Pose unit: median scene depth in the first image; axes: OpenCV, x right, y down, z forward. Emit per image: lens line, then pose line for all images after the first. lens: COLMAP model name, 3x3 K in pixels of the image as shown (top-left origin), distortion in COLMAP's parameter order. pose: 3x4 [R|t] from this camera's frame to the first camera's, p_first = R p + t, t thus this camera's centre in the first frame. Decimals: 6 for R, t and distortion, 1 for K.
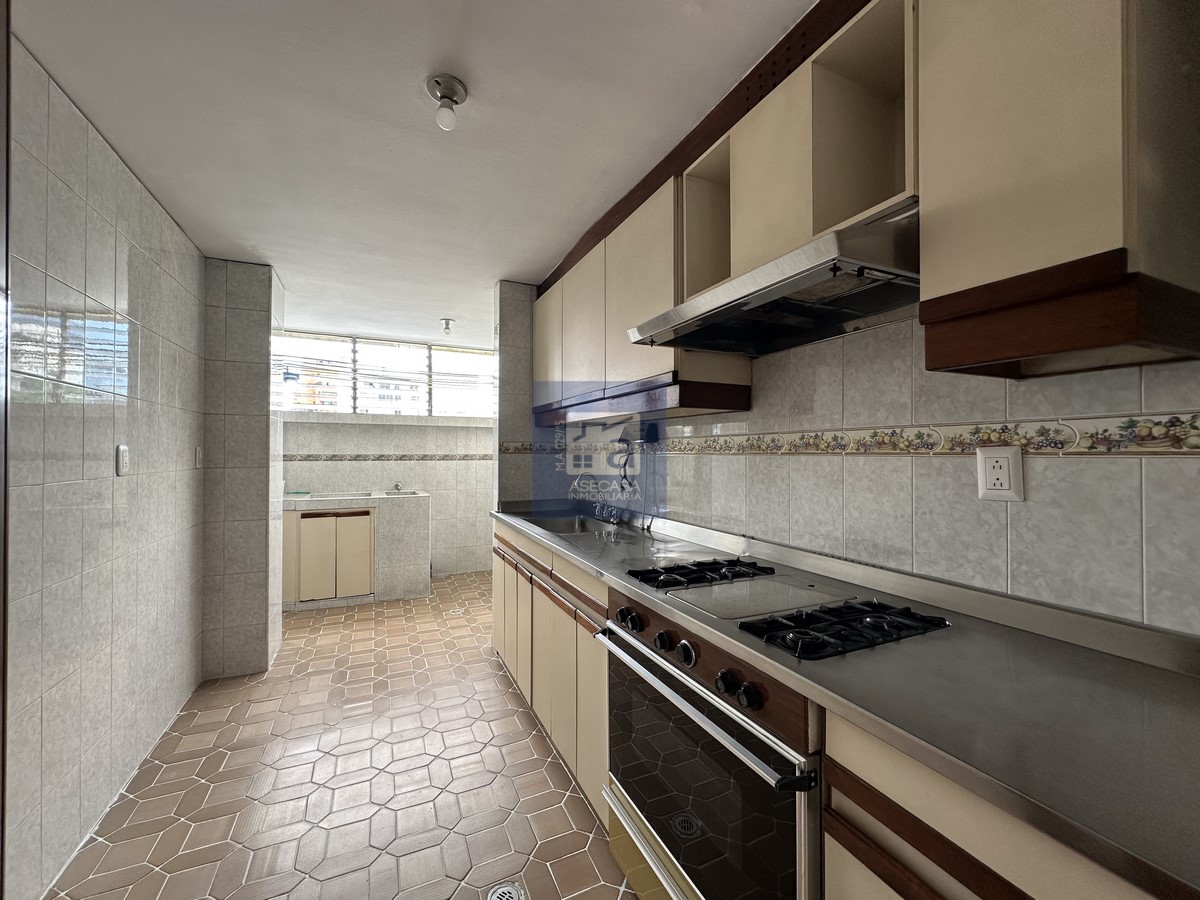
lens RADIAL K [[476.4, 0, 594.2], [0, 476.4, 448.1], [0, 0, 1]] dist [-0.002795, 0.000892]
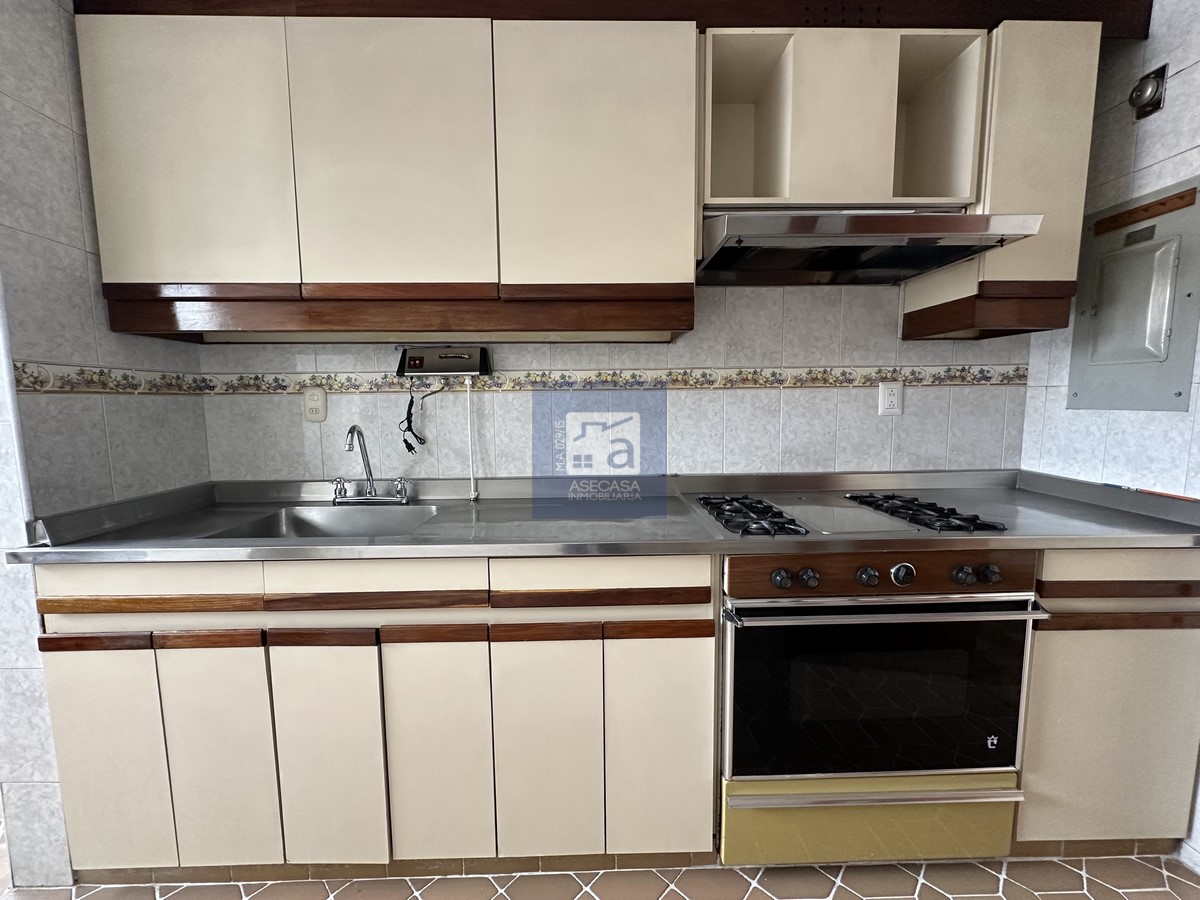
lens RADIAL K [[476.4, 0, 597.6], [0, 476.4, 441.1], [0, 0, 1]] dist [-0.002795, 0.000892]
pose [[0.410948, -0.095347, 0.906659, -0.890943], [0.000971, 0.994561, 0.104151, 0.024622], [-0.911658, -0.041920, 0.408805, 1.073365]]
